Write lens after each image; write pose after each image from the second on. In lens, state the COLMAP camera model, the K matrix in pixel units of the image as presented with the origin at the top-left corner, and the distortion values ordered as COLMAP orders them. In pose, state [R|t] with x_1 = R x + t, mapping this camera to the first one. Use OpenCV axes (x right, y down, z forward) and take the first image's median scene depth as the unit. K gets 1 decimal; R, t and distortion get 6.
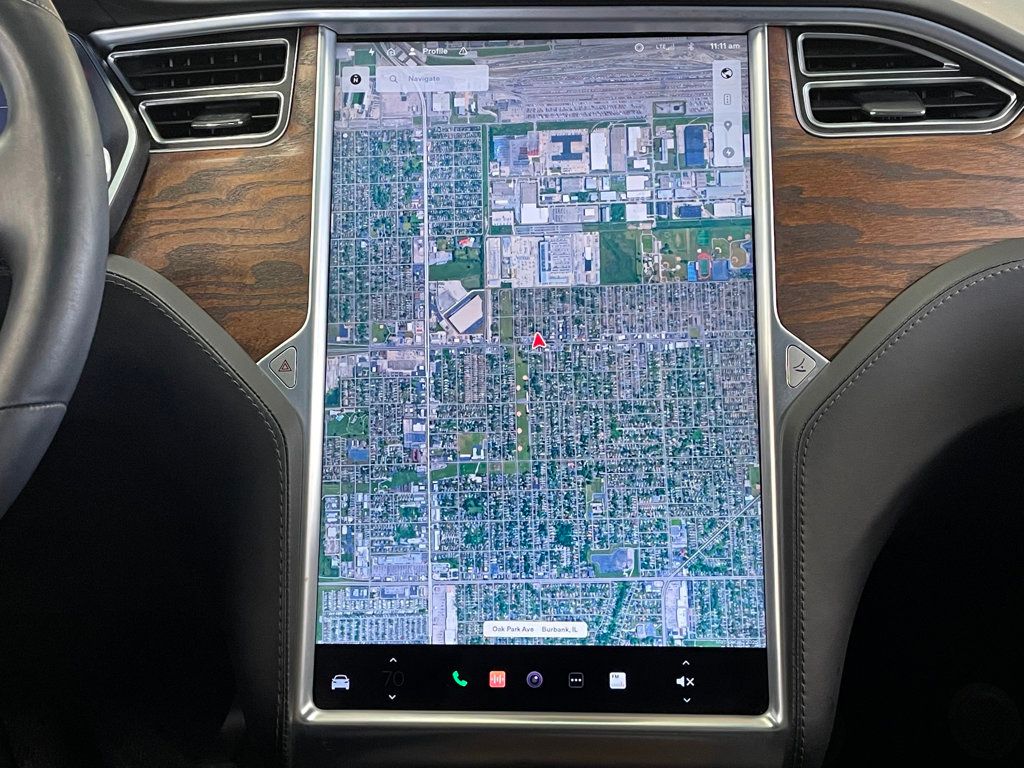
lens RADIAL K [[1310.8, 0, 504.1], [0, 1310.8, 370.4], [0, 0, 1]] dist [0.055714, 0.000000]
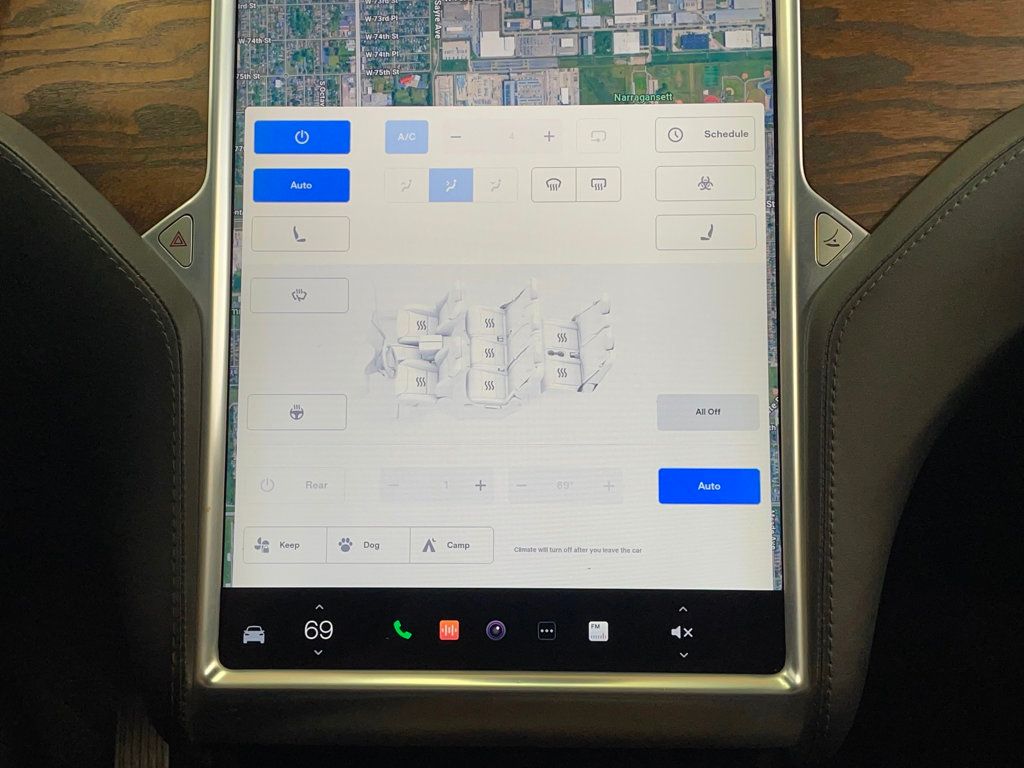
lens RADIAL K [[1319.3, 0, 511.1], [0, 1319.3, 383.2], [0, 0, 1]] dist [0.055035, 0.000000]
pose [[0.999810, -0.001695, 0.019418, 0.016566], [-0.000091, 0.995791, 0.091651, 0.009736], [-0.019492, -0.091636, 0.995602, 0.199609]]
